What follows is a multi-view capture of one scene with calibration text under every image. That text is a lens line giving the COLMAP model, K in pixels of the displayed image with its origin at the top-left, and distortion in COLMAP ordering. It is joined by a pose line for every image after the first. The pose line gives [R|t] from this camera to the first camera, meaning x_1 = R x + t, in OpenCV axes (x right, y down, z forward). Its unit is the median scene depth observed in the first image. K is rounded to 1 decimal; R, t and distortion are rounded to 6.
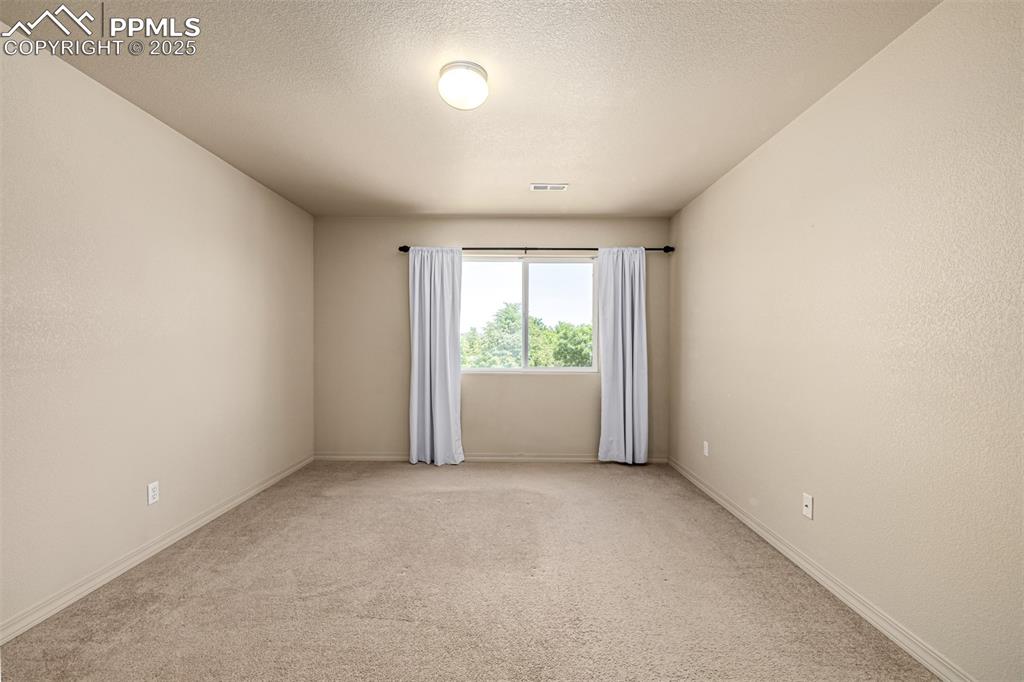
lens RADIAL K [[434.5, 0, 511.5], [0, 434.5, 351.5], [0, 0, 1]] dist [-0.000722, 0.000022]
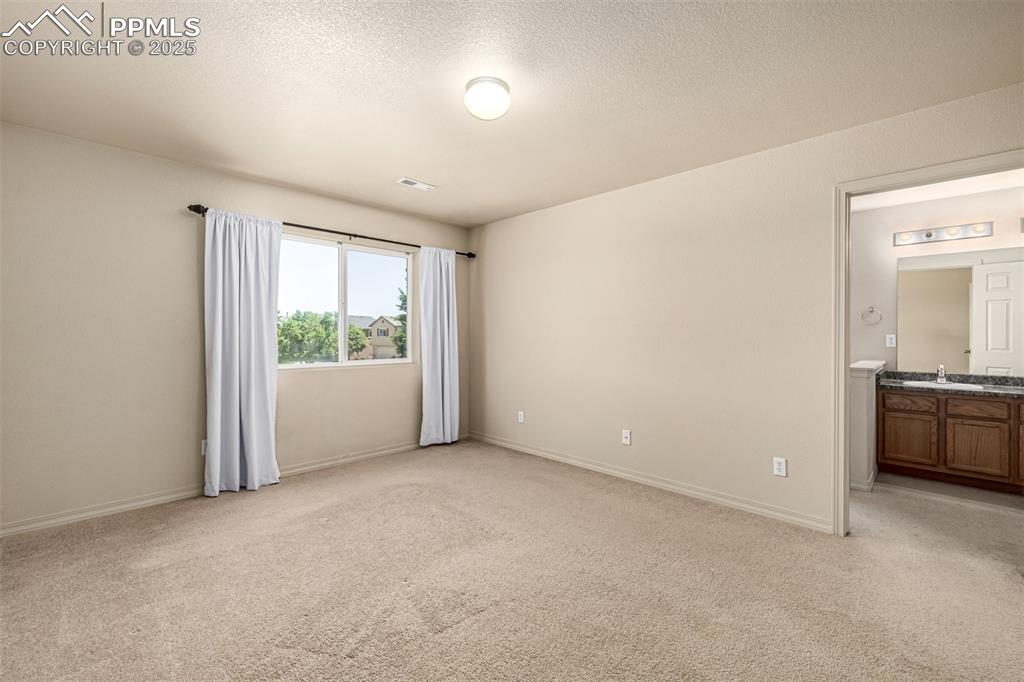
lens RADIAL K [[431.8, 0, 512.9], [0, 431.8, 336.0], [0, 0, 1]] dist [0.001304, 0.000435]
pose [[0.695148, -0.005393, 0.718846, -0.404120], [0.013840, 0.999887, -0.005883, -0.007565], [-0.718733, 0.014039, 0.695144, 0.104251]]
